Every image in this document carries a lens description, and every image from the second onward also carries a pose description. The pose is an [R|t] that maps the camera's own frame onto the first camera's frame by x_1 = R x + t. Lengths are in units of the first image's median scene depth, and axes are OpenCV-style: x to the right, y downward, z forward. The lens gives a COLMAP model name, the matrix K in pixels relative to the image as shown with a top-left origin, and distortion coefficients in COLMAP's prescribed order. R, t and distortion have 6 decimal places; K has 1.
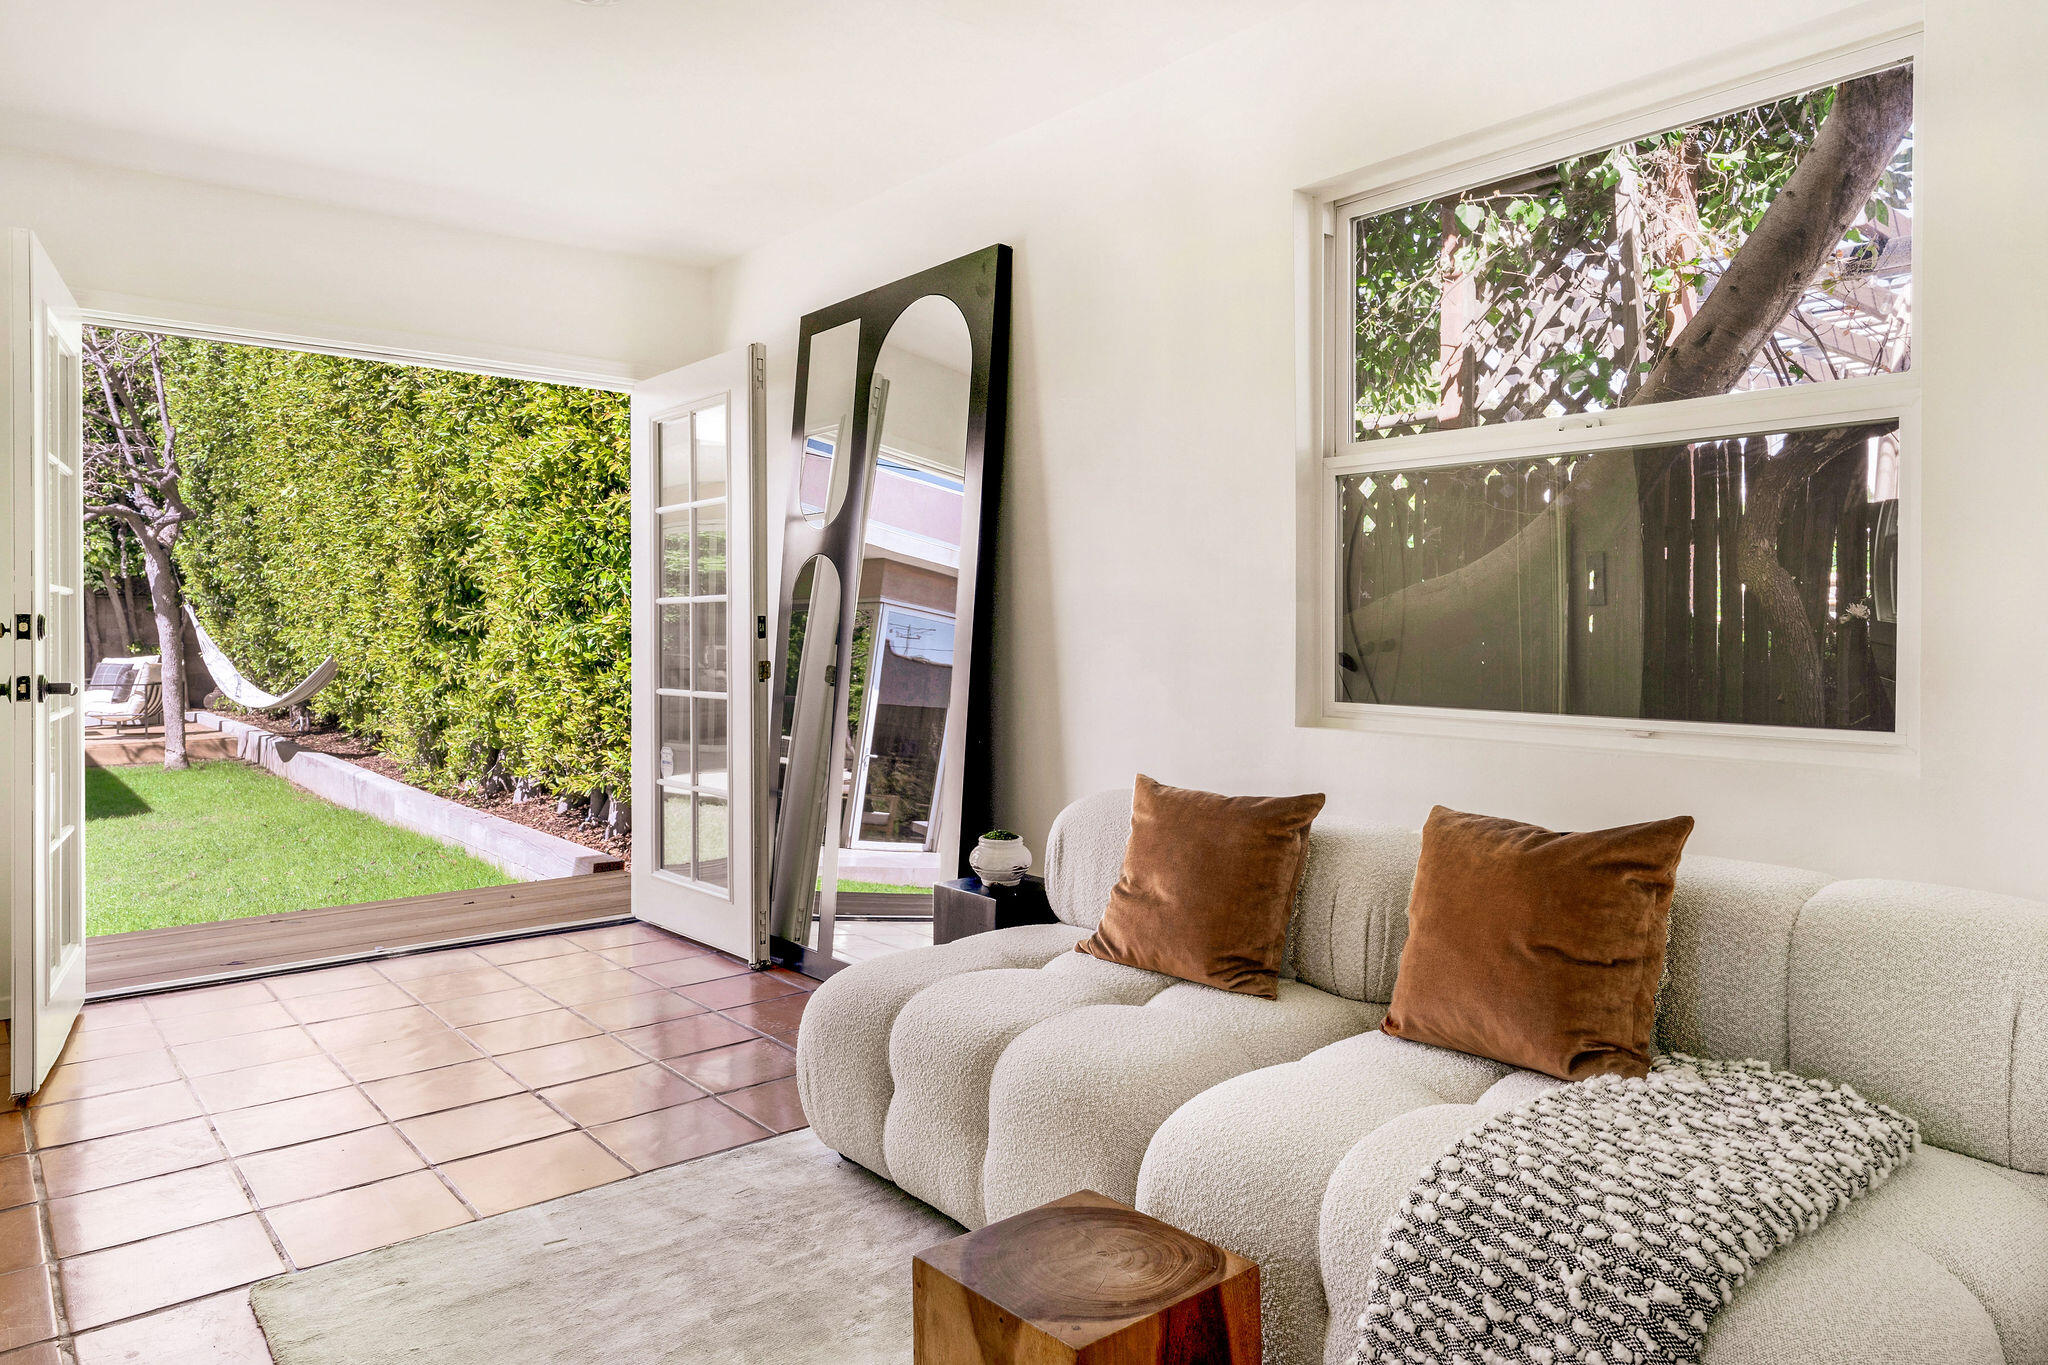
lens RADIAL K [[1315.8, 0, 992.0], [0, 1315.8, 635.5], [0, 0, 1]] dist [0.001740, 0.000079]
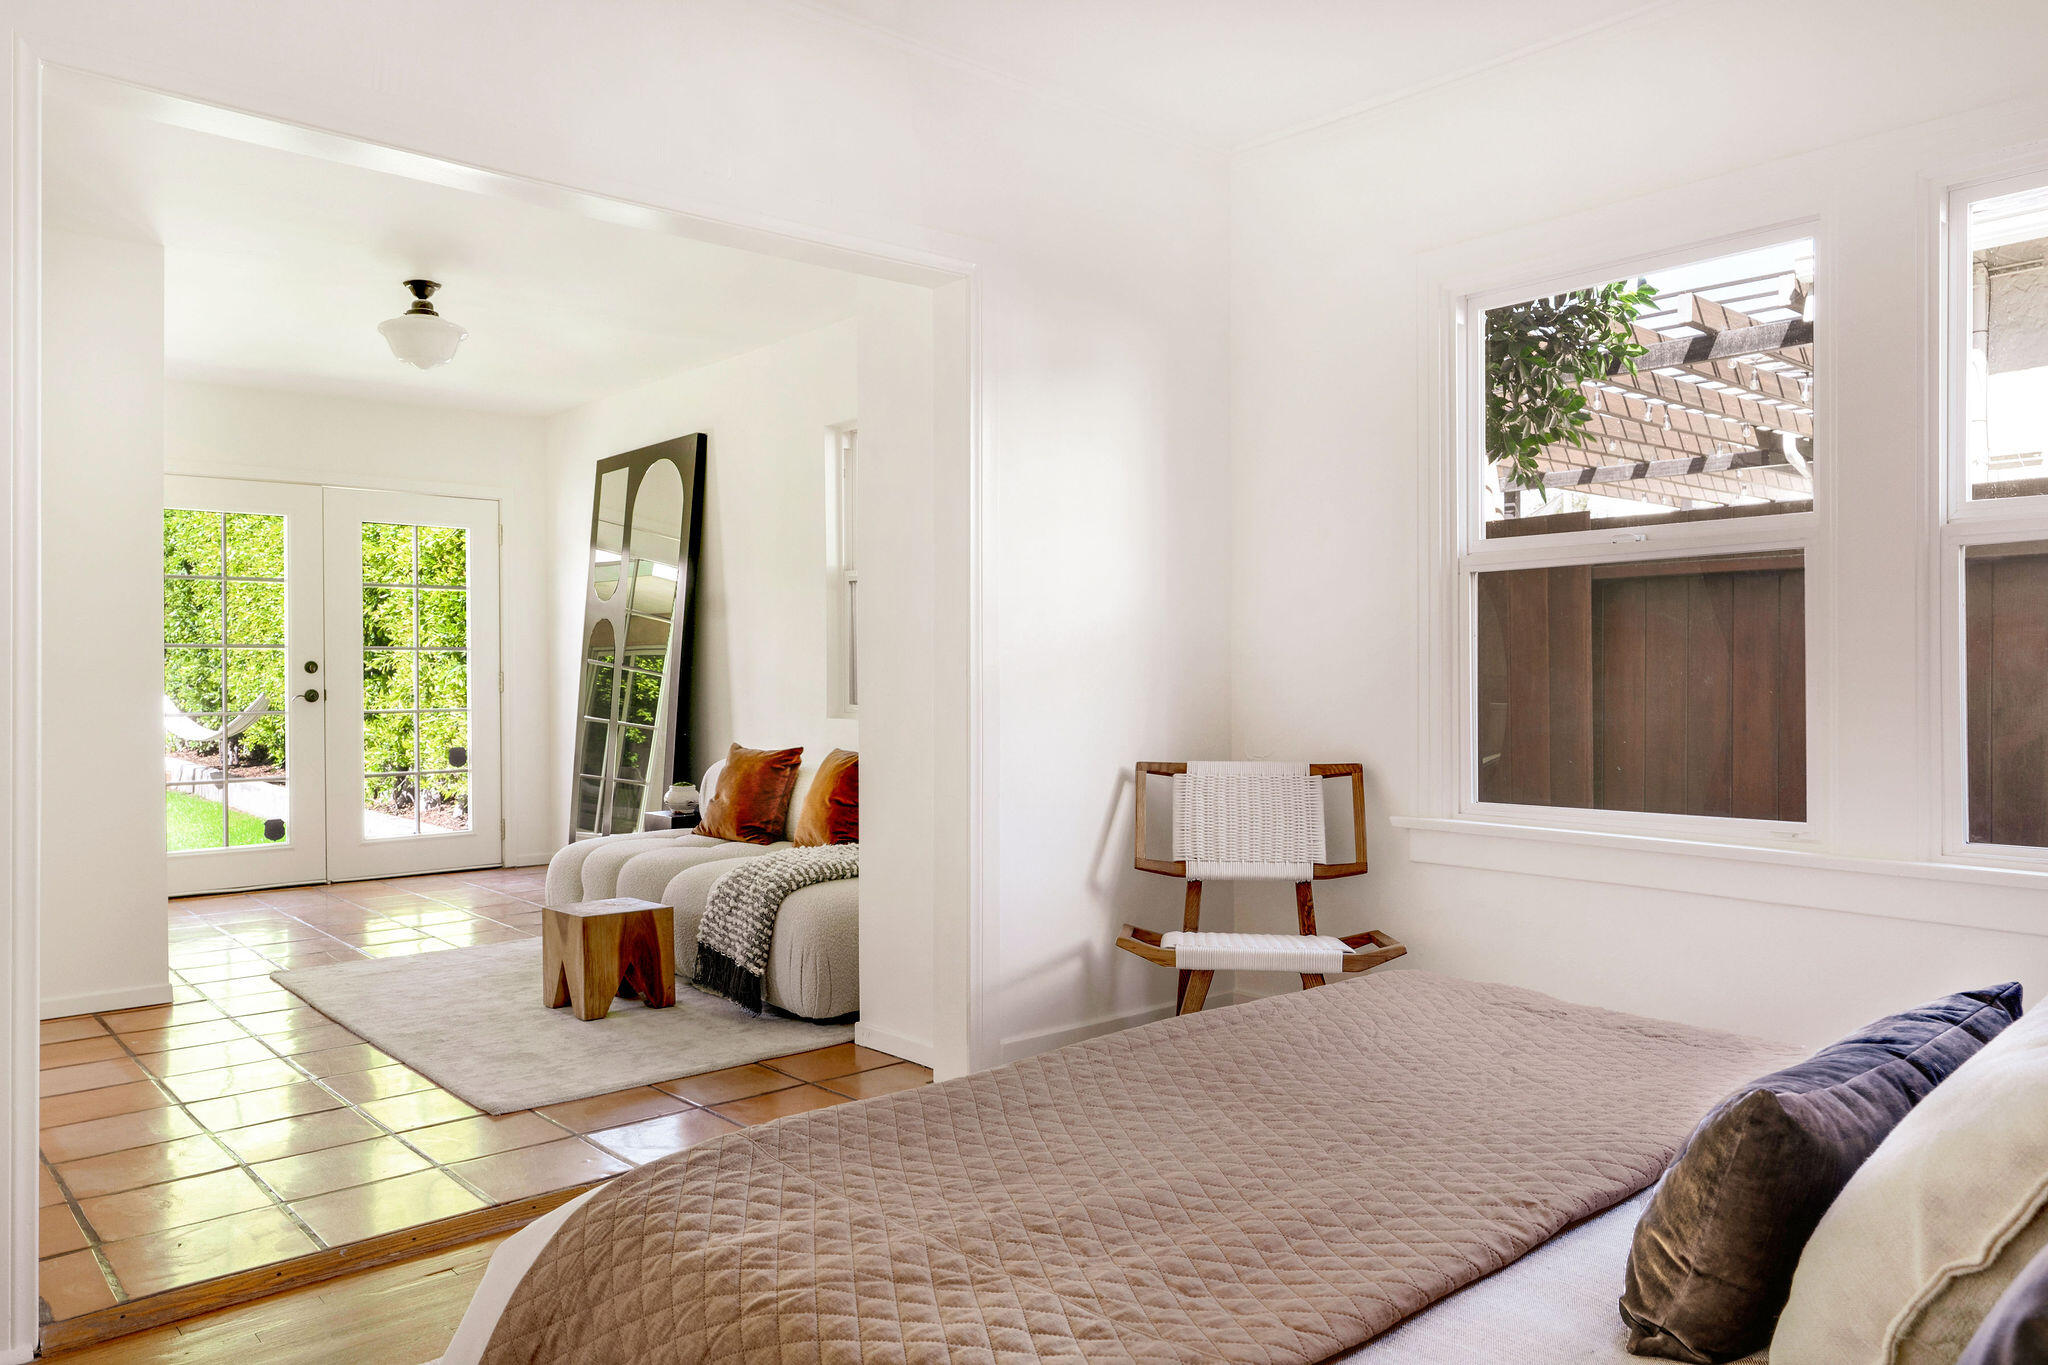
lens RADIAL K [[1395.0, 0, 1014.7], [0, 1395.0, 661.1], [0, 0, 1]] dist [-0.027930, -0.000426]
pose [[0.998942, -0.007765, 0.045326, 0.302867], [0.008145, 0.999933, -0.008203, 0.006346], [-0.045259, 0.008564, 0.998939, -0.719467]]
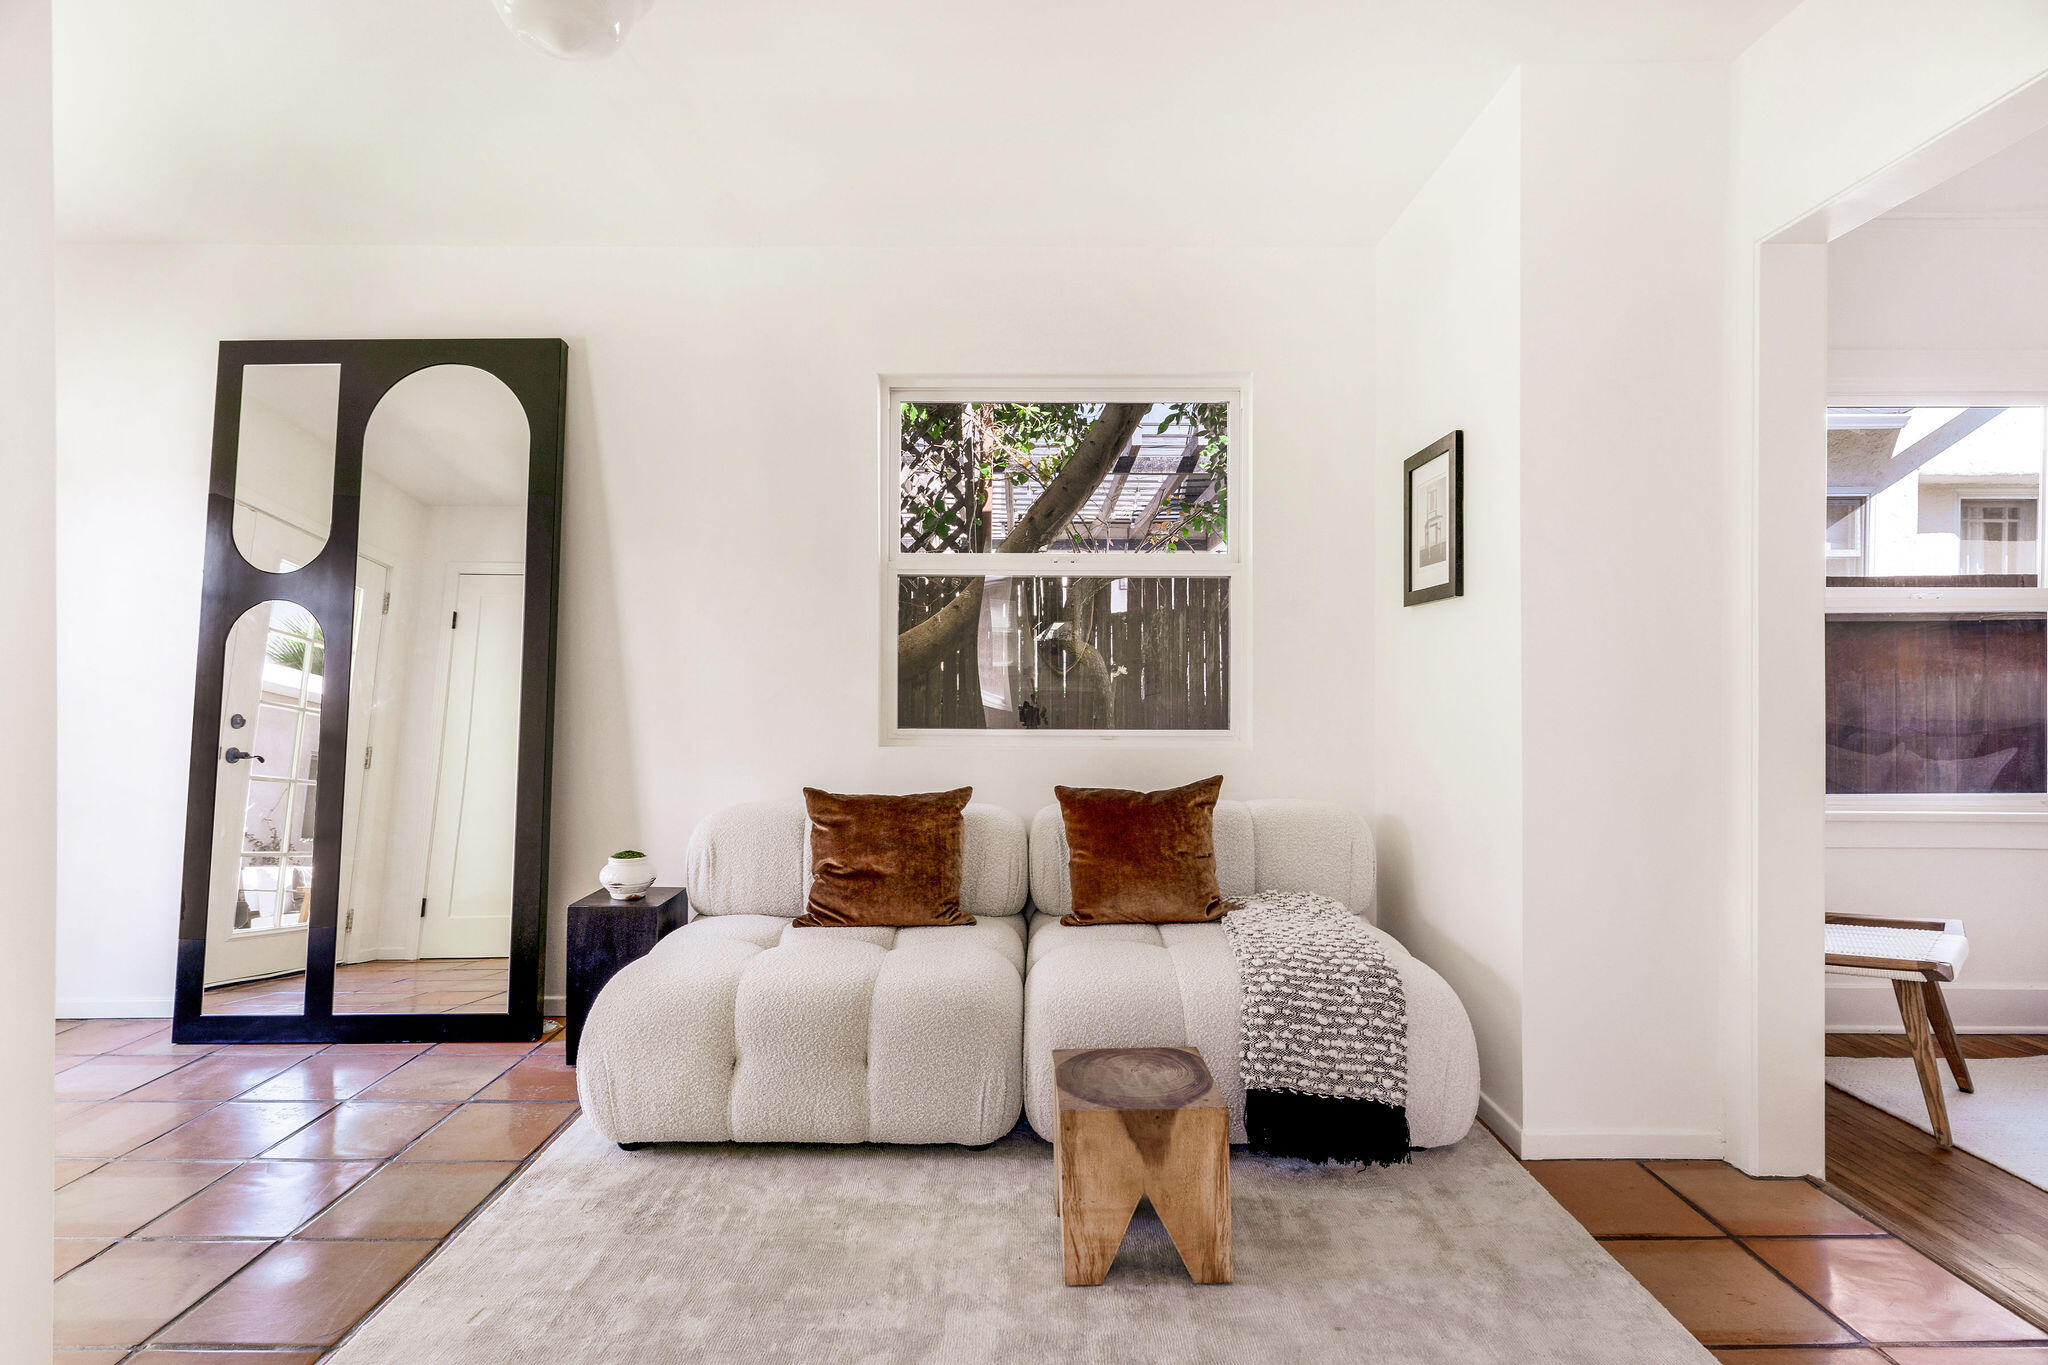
lens RADIAL K [[1001.2, 0, 1024.0], [0, 1001.2, 682.5], [0, 0, 1]] dist [-0.002480, -0.000945]
pose [[0.635821, 0.000128, 0.771837, -0.380890], [0.001856, 0.999997, -0.001695, 0.000639], [-0.771834, 0.002510, 0.635819, 0.135283]]
